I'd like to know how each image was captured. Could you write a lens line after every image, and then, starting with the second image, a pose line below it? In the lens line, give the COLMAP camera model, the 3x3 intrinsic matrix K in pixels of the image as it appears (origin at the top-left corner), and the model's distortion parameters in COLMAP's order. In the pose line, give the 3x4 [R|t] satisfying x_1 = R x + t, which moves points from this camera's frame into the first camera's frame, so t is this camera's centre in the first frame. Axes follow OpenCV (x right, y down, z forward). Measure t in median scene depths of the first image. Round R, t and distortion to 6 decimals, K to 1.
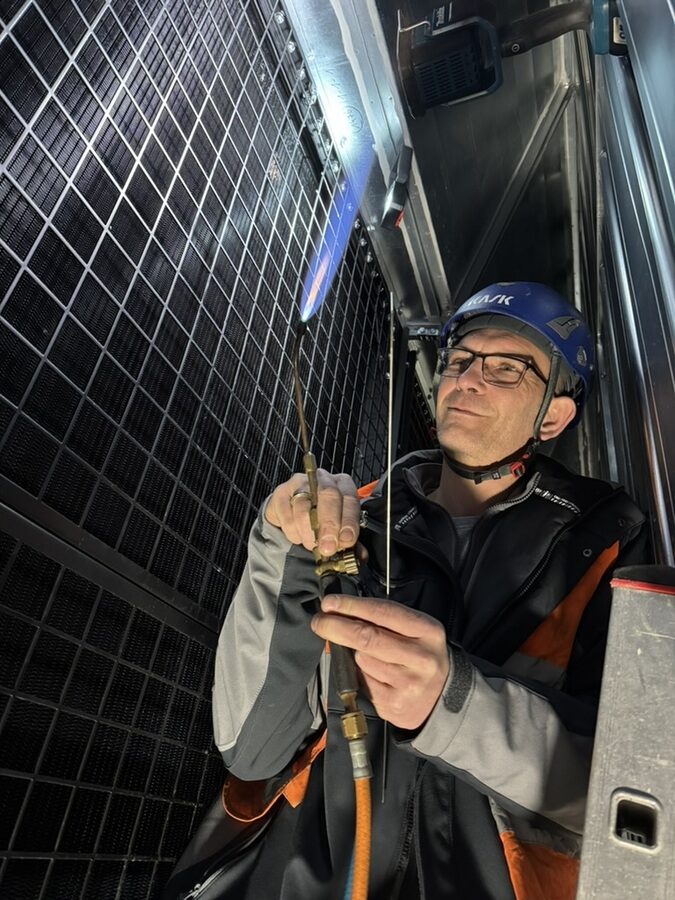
lens RADIAL K [[633.8, 0, 339.4], [0, 633.8, 452.8], [0, 0, 1]] dist [0.033138, -0.047400]
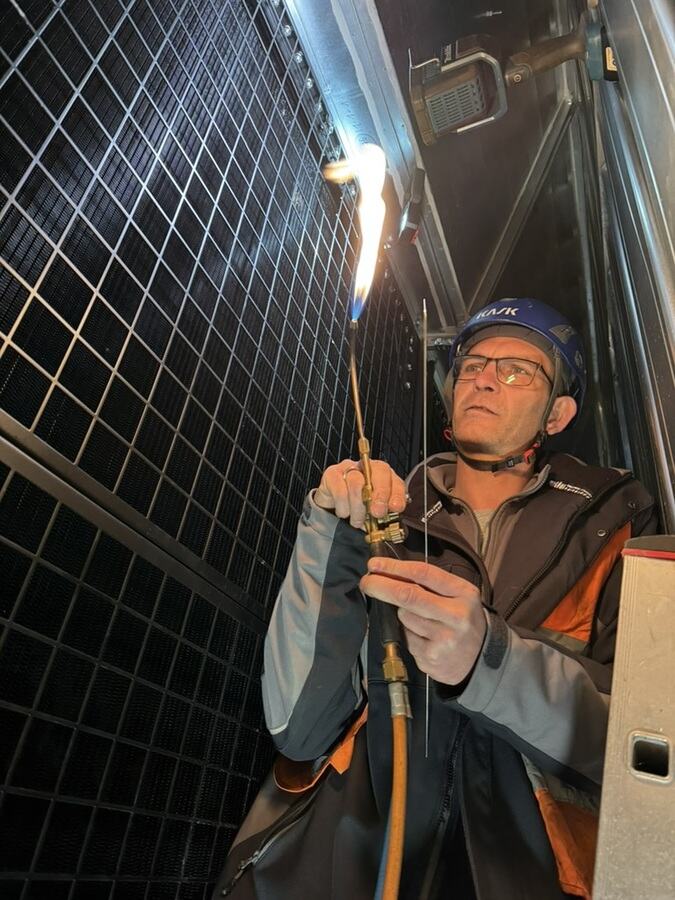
lens RADIAL K [[635.6, 0, 342.6], [0, 635.6, 449.6], [0, 0, 1]] dist [0.087581, -0.134155]
pose [[0.999201, -0.033067, -0.022447, -0.022345], [0.032313, 0.998927, -0.033163, 0.032081], [0.023519, 0.032412, 0.999198, -0.103888]]
